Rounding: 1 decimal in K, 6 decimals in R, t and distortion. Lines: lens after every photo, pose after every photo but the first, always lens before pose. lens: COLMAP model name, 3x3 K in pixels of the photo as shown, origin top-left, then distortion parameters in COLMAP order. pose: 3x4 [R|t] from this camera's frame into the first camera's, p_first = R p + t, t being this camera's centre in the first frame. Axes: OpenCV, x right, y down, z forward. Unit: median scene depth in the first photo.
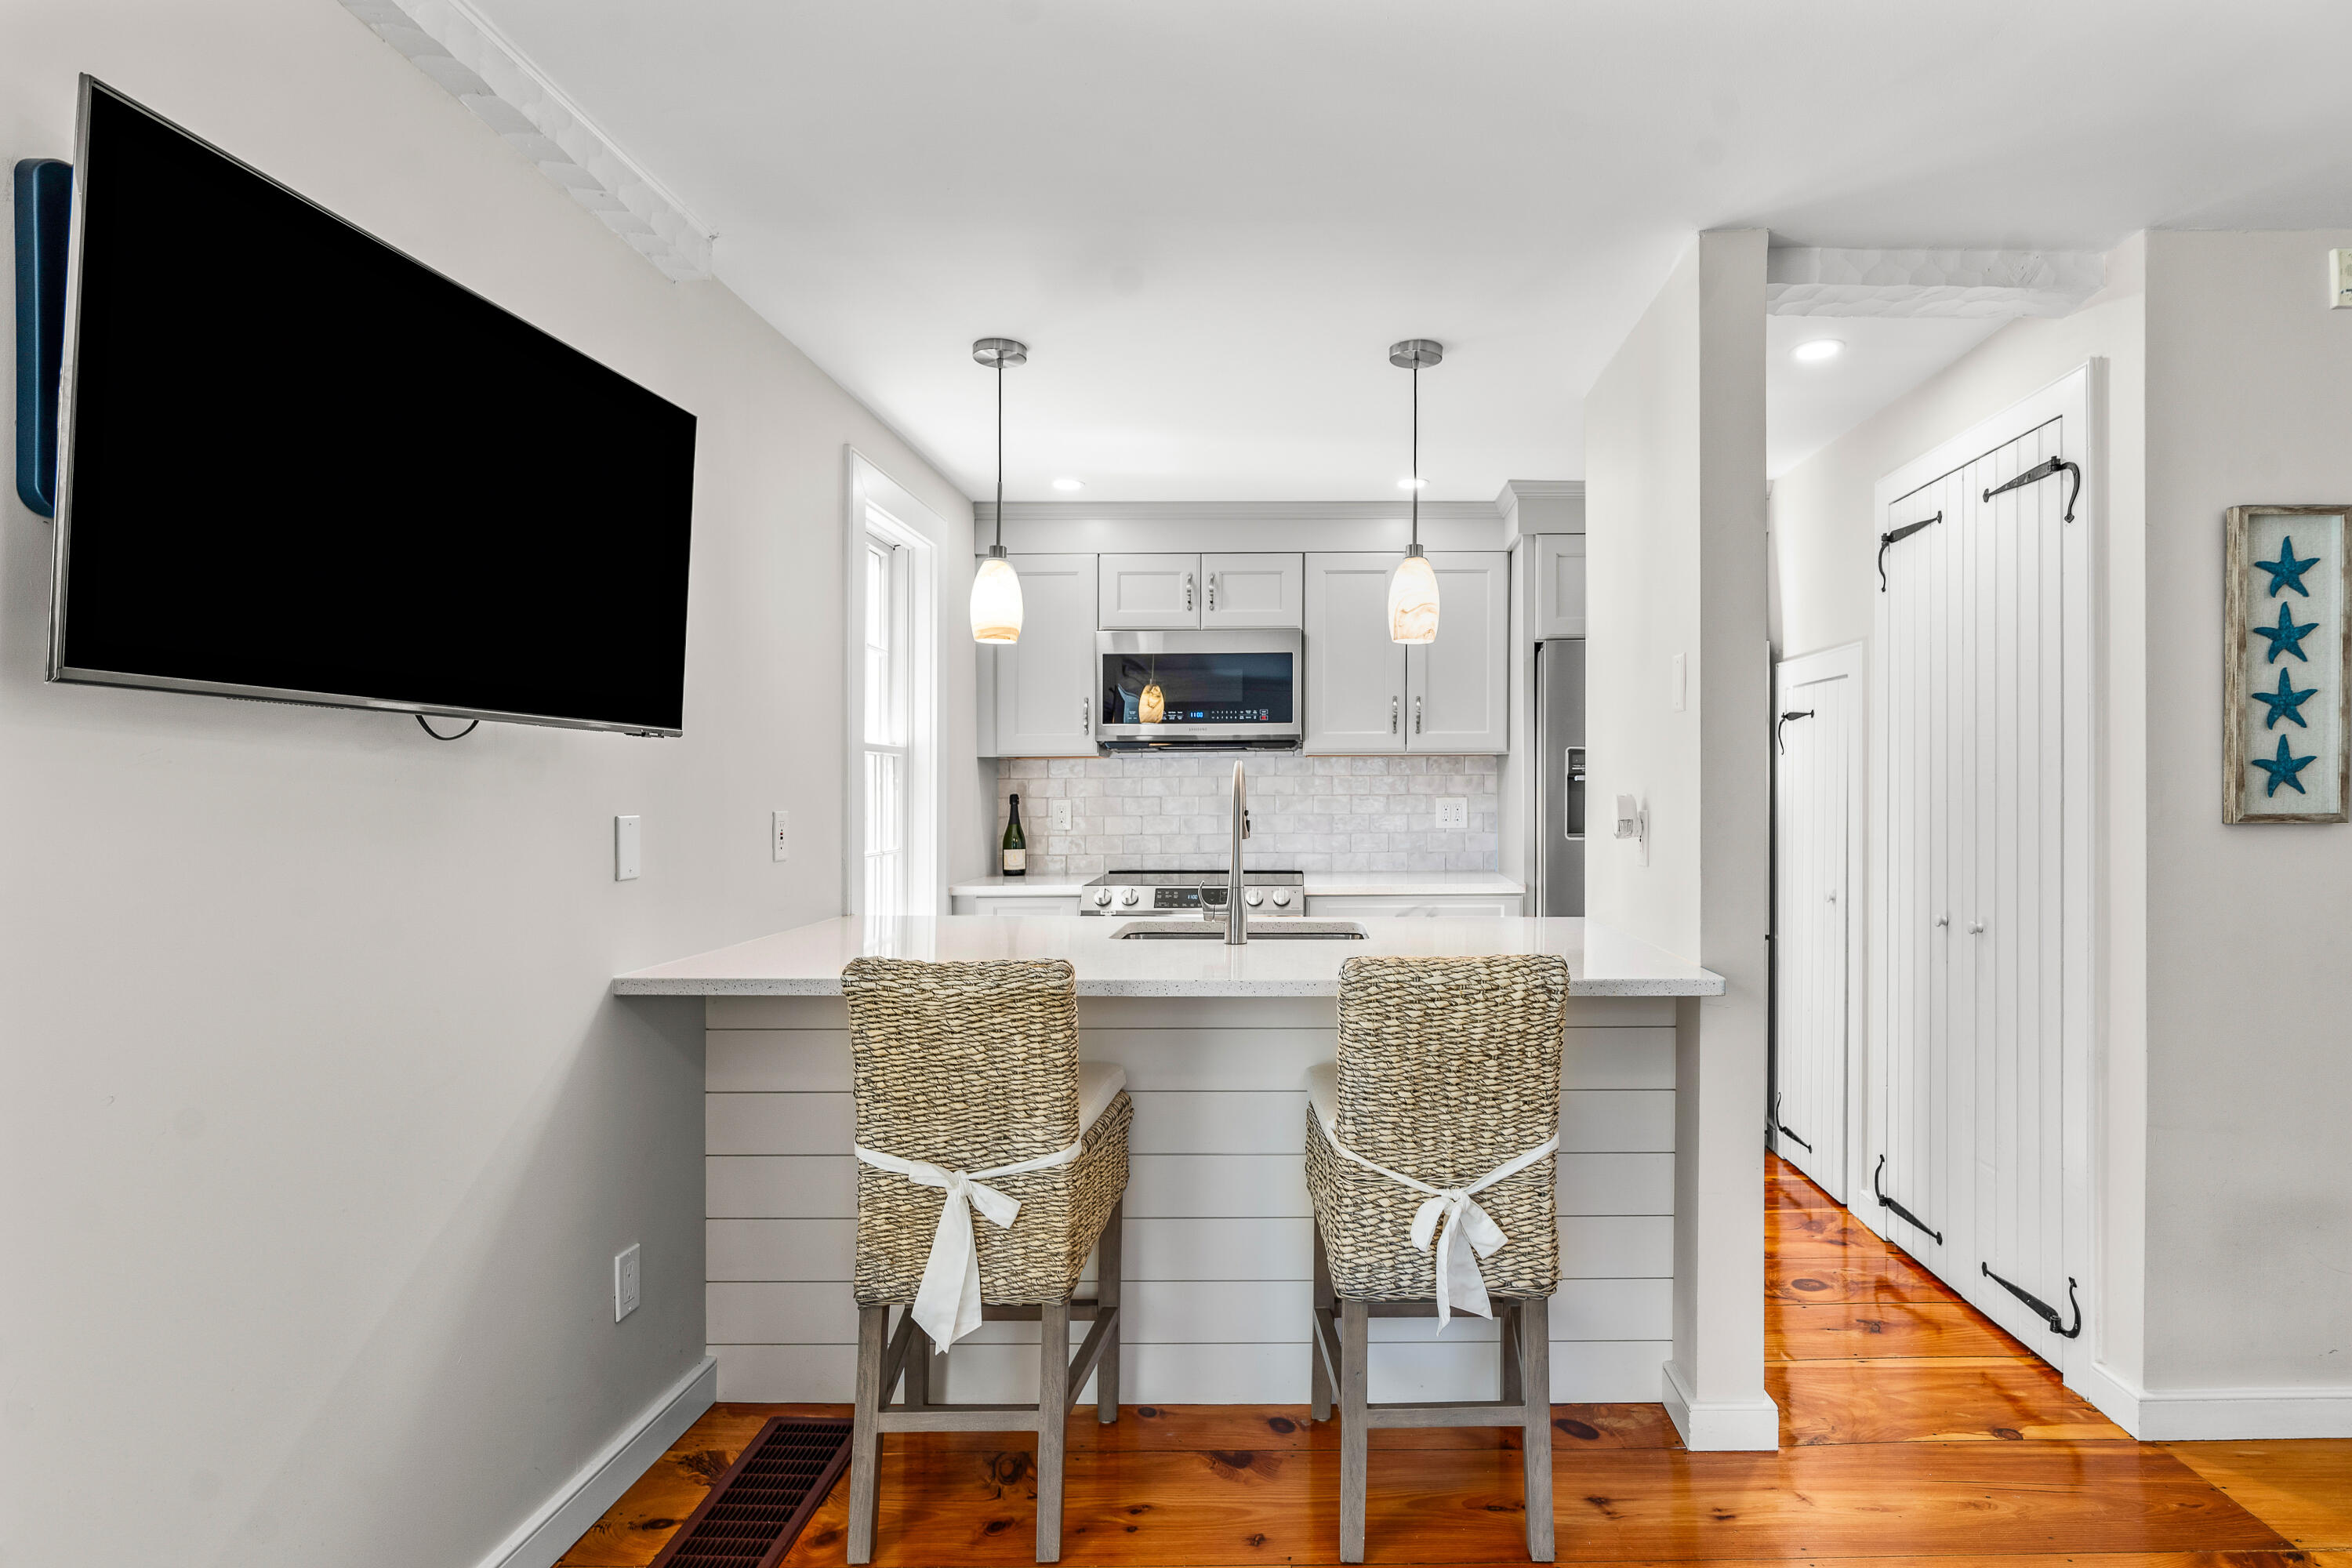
lens RADIAL K [[1193.9, 0, 1314.3], [0, 1193.9, 791.2], [0, 0, 1]] dist [0.003679, 0.001029]
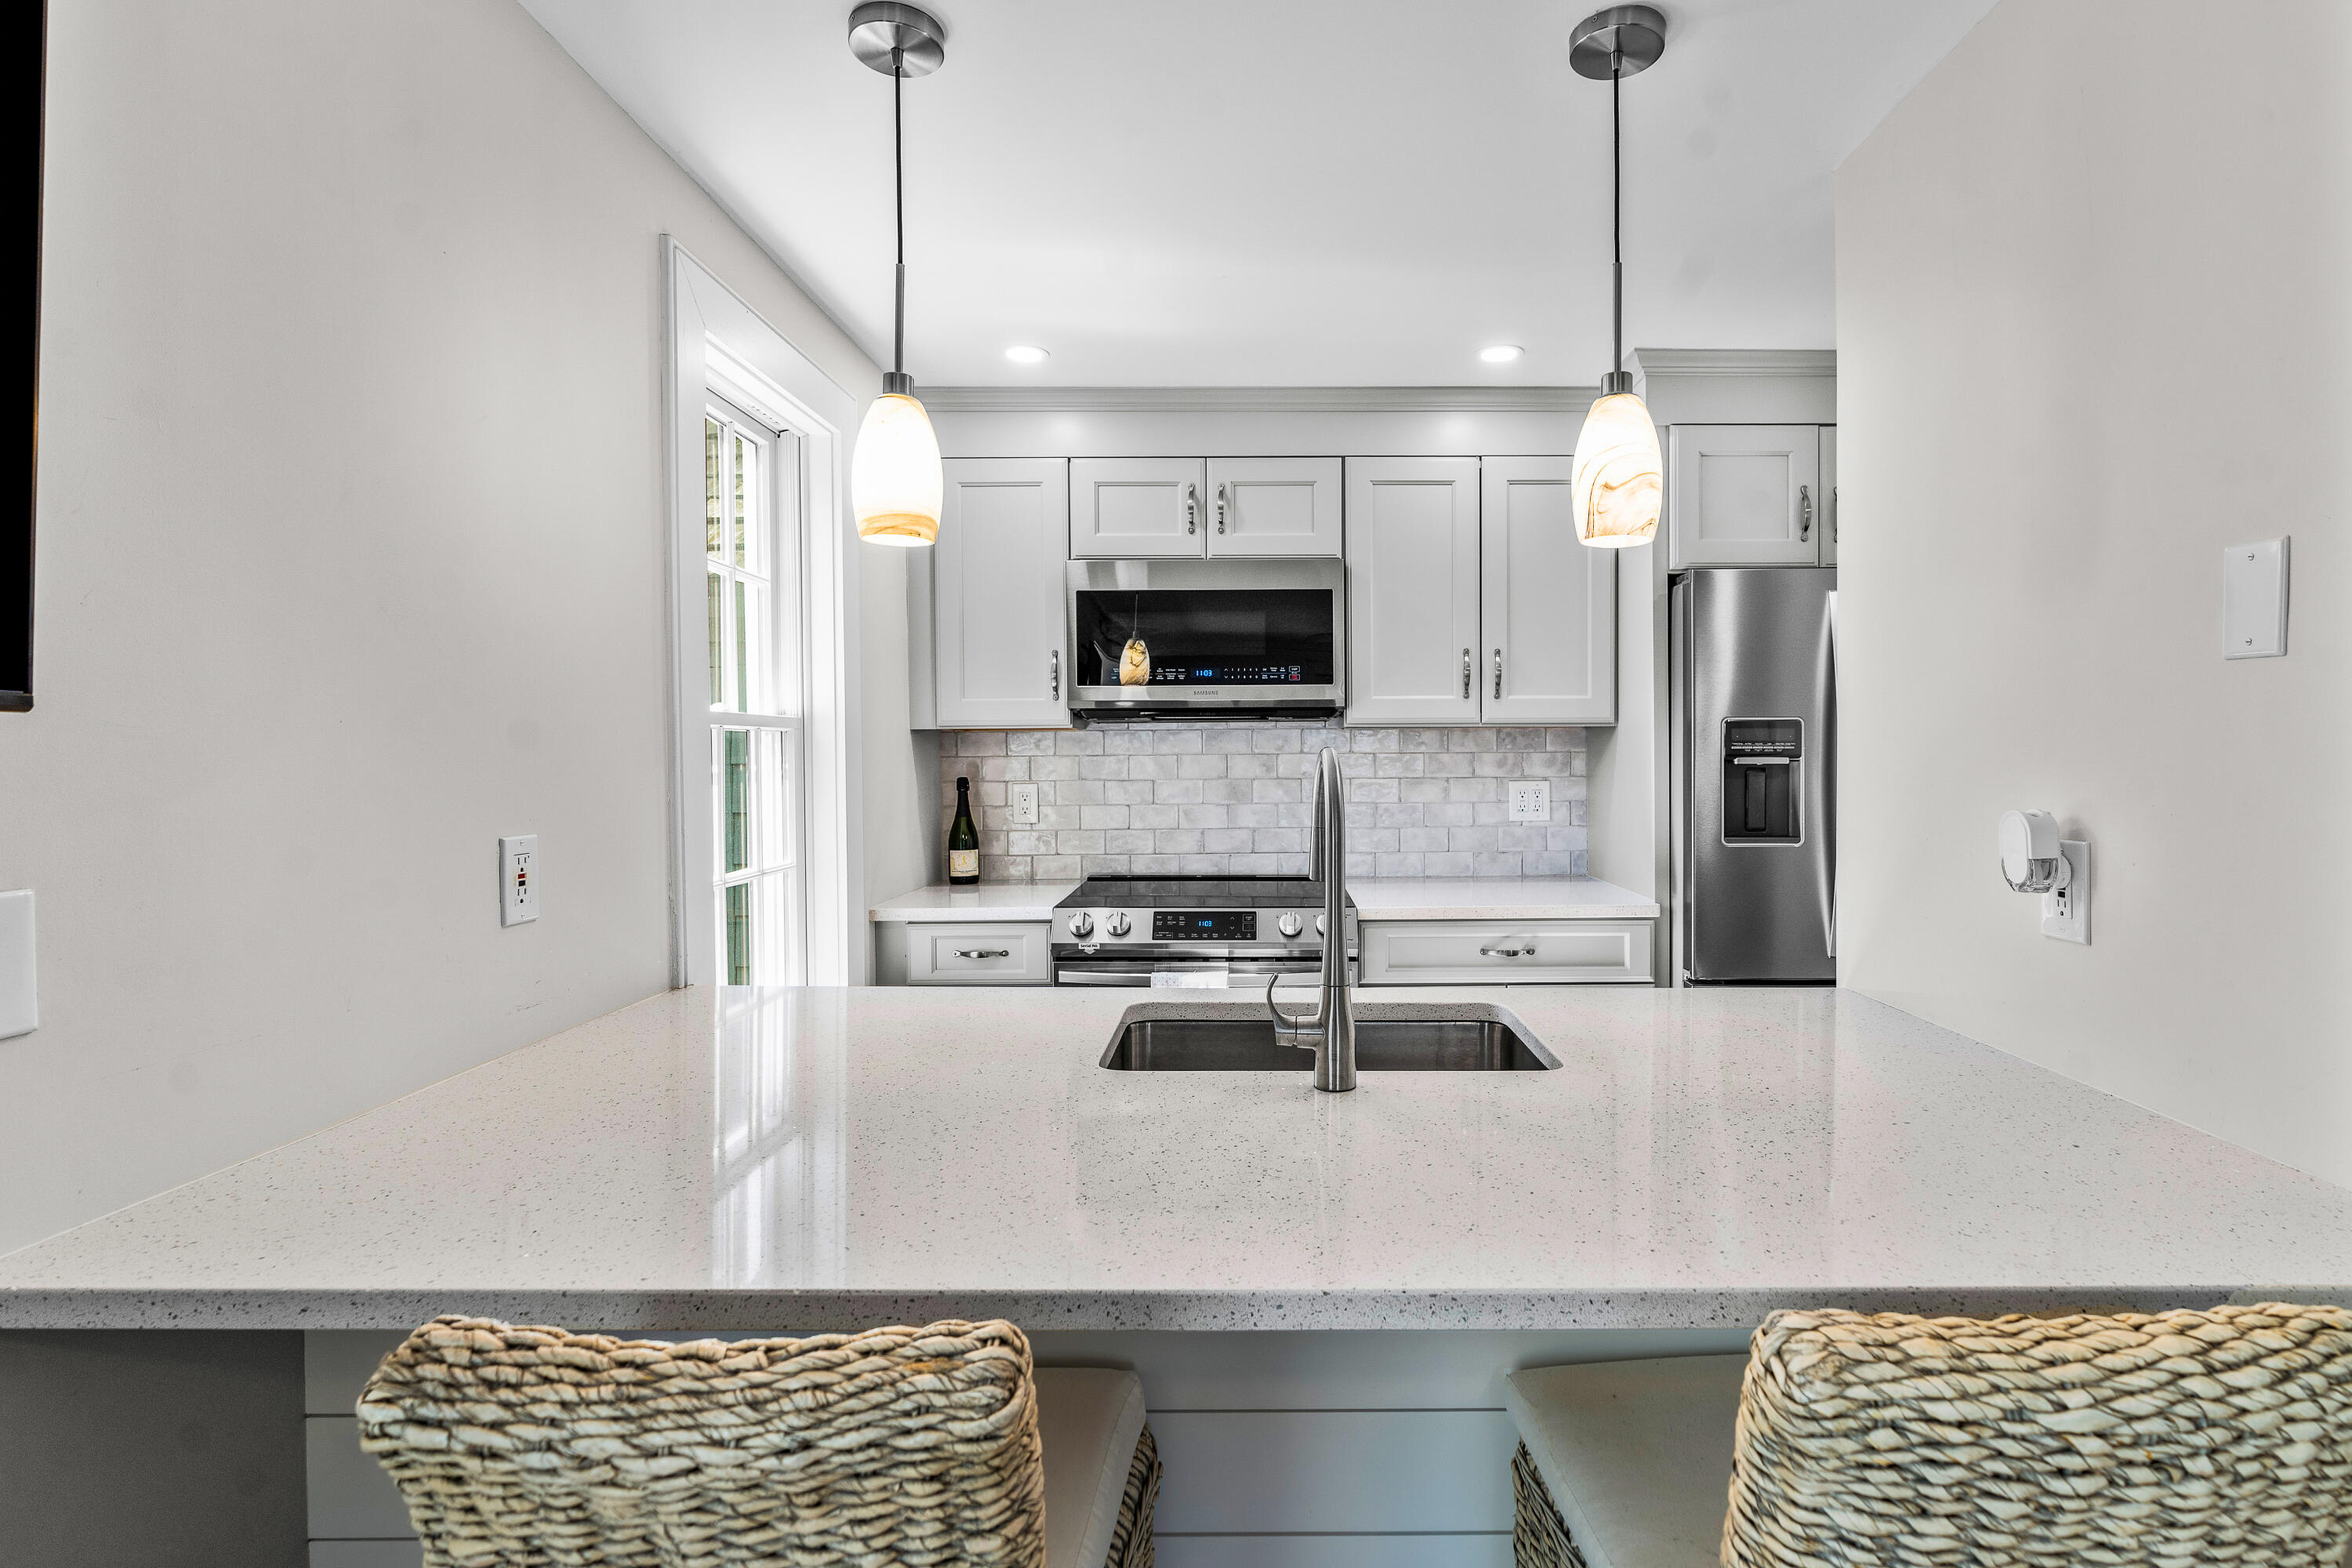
lens RADIAL K [[1083.2, 0, 1291.6], [0, 1083.2, 815.6], [0, 0, 1]] dist [-0.001107, 0.000228]
pose [[0.999707, -0.001987, 0.024106, -0.059936], [0.000514, 0.998141, 0.060937, -0.016286], [-0.024183, -0.060907, 0.997850, 0.316066]]
